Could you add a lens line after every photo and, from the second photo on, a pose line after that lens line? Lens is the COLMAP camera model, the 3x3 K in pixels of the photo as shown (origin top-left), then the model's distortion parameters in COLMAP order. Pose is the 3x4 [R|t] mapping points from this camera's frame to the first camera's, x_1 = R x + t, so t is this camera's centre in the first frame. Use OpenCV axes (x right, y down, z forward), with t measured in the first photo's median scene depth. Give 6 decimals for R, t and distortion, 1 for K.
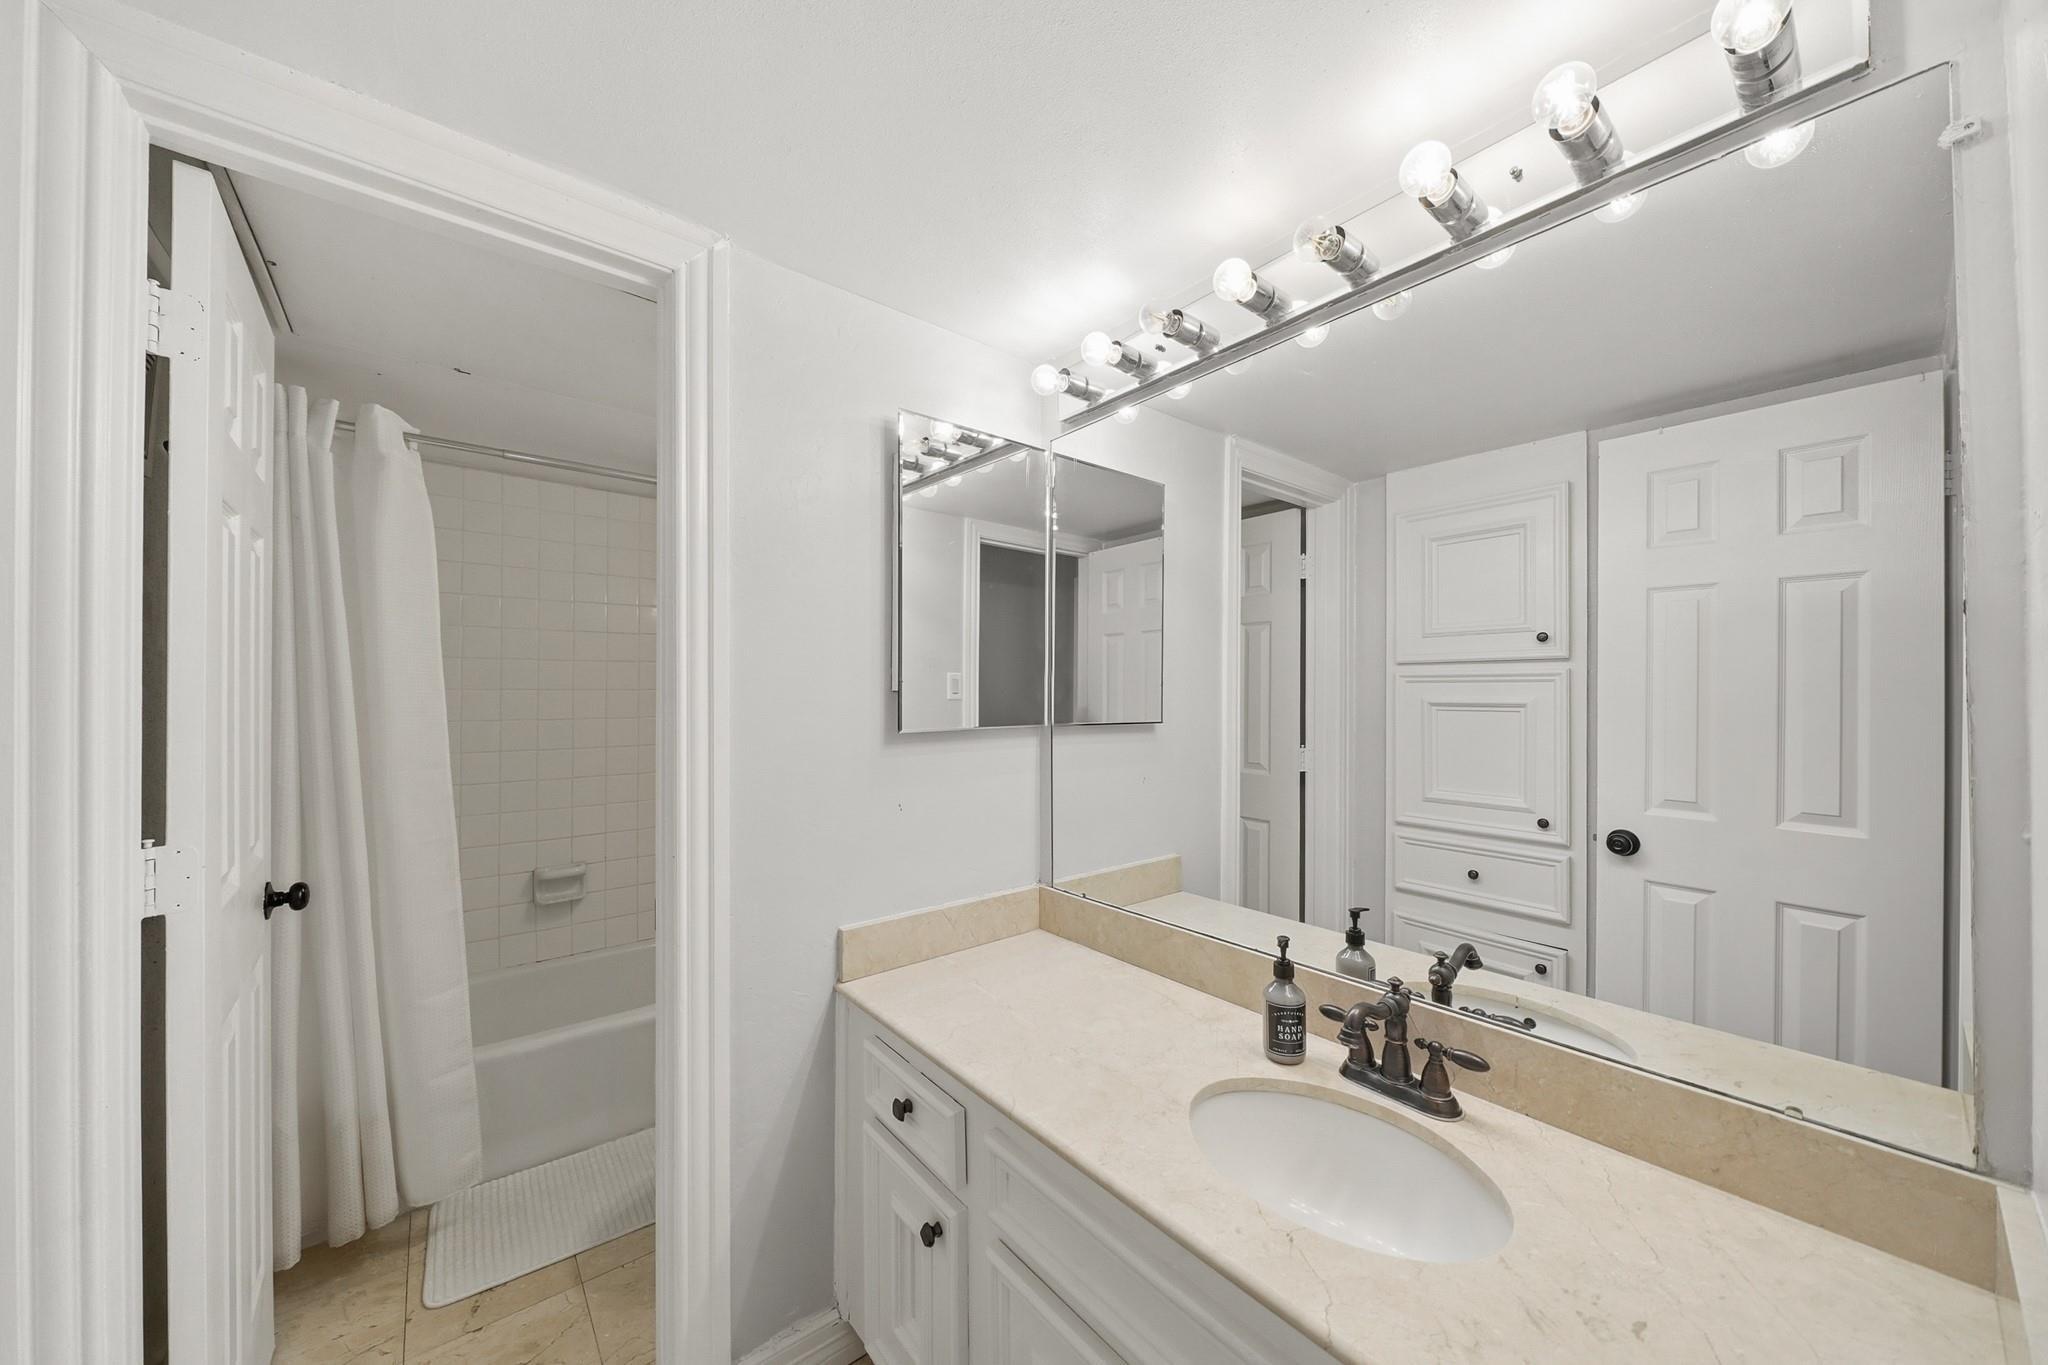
lens RADIAL K [[706.1, 0, 1022.4], [0, 706.1, 688.2], [0, 0, 1]] dist [-0.006354, -0.000098]
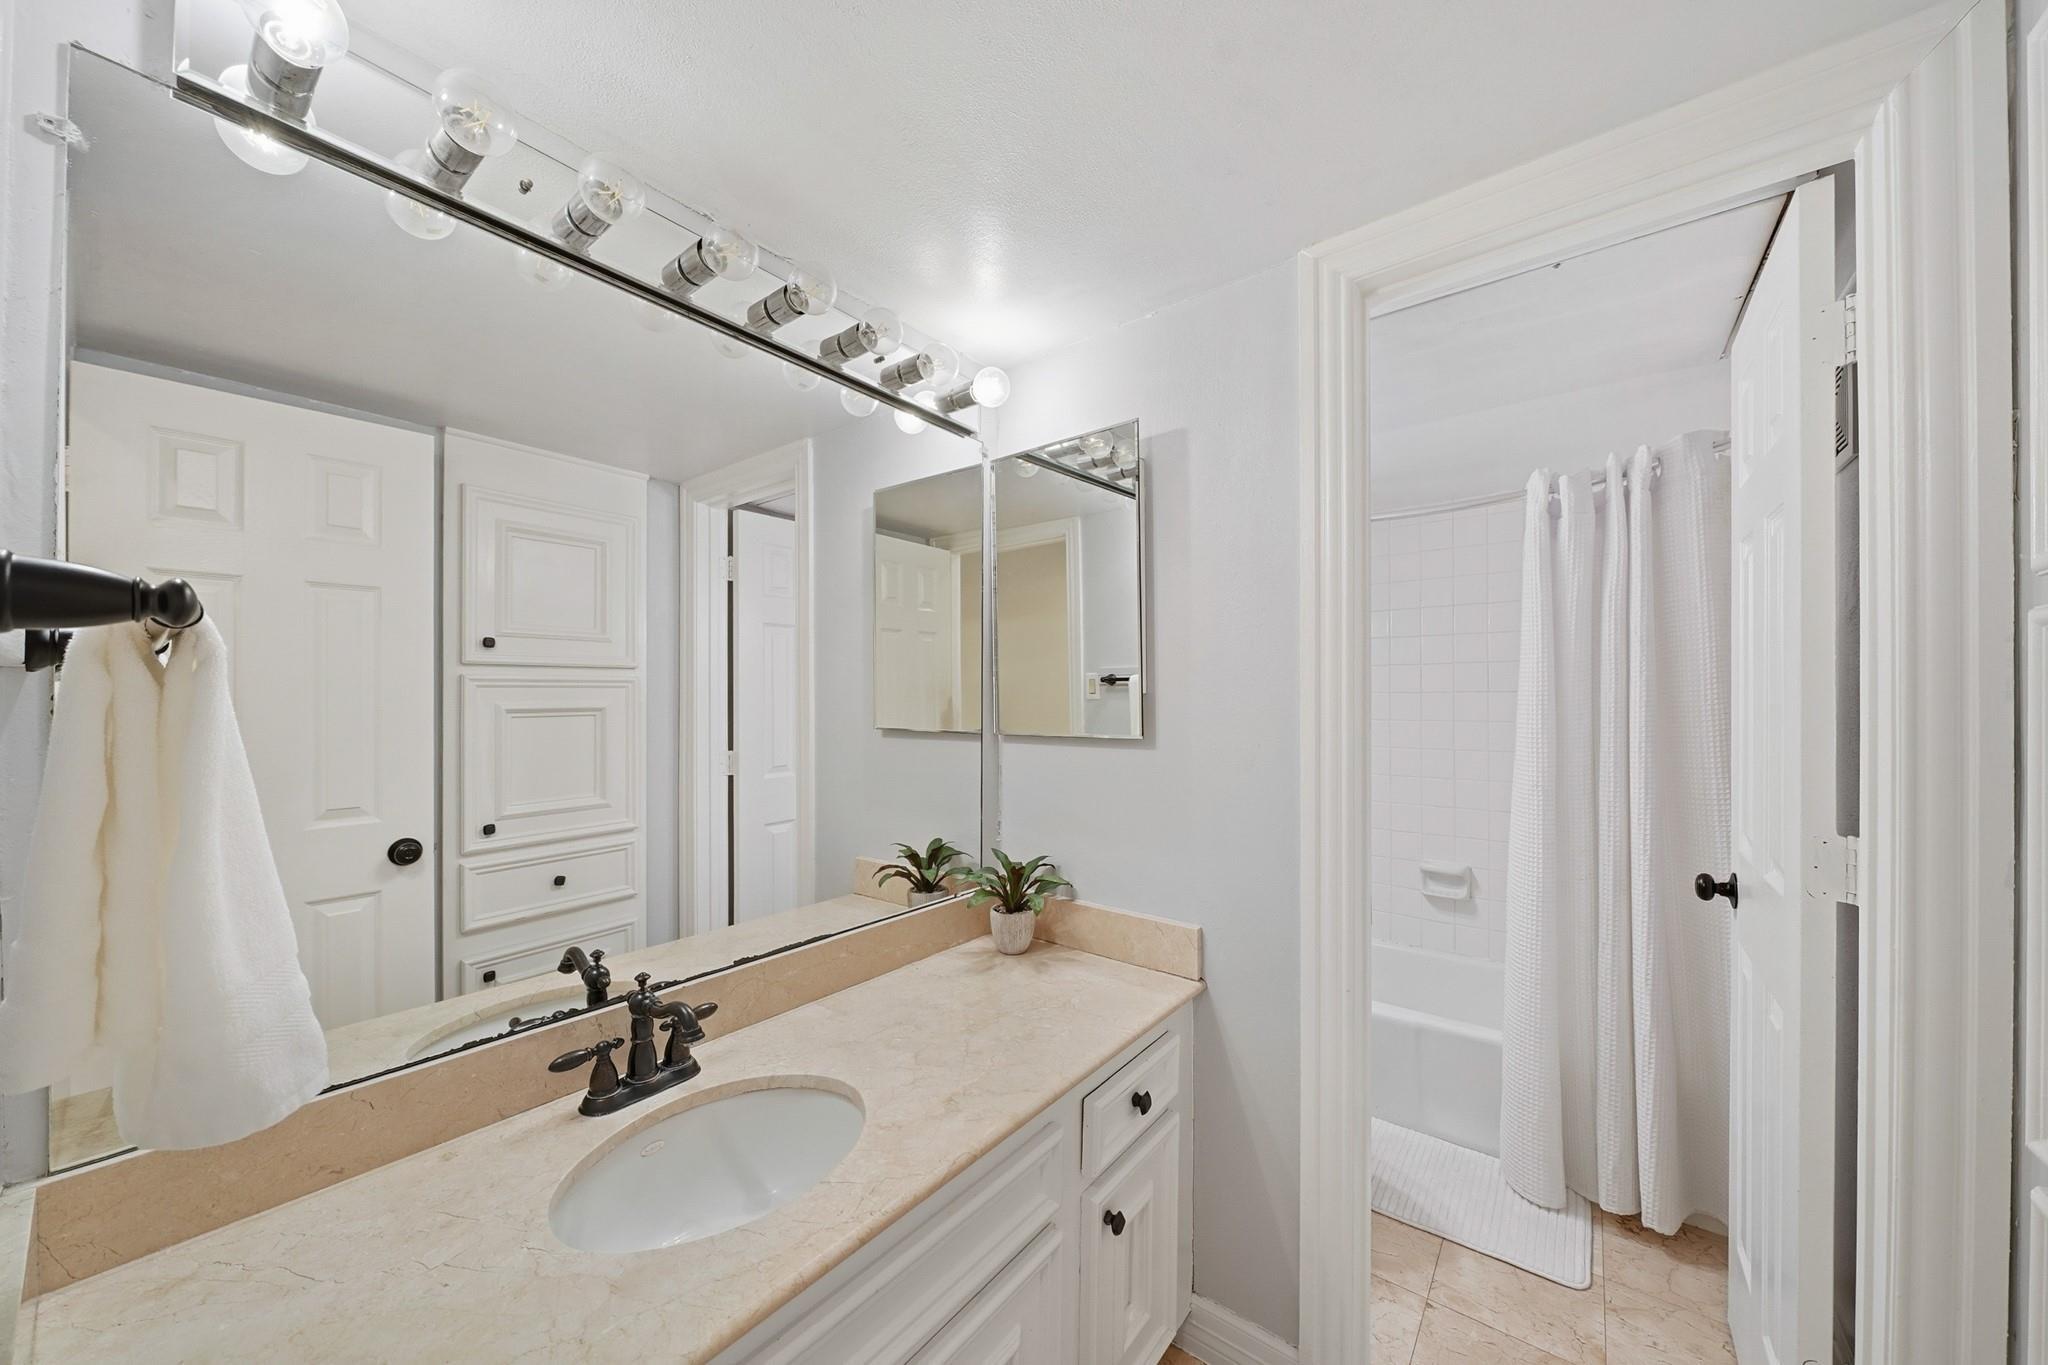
lens RADIAL K [[701.0, 0, 1024.0], [0, 701.0, 688.2], [0, 0, 1]] dist [-0.005587, -0.000261]
pose [[-0.222480, 0.009403, 0.974892, -0.489027], [0.005222, 0.999951, -0.008453, 0.004588], [-0.974923, 0.003210, -0.222518, 0.600134]]
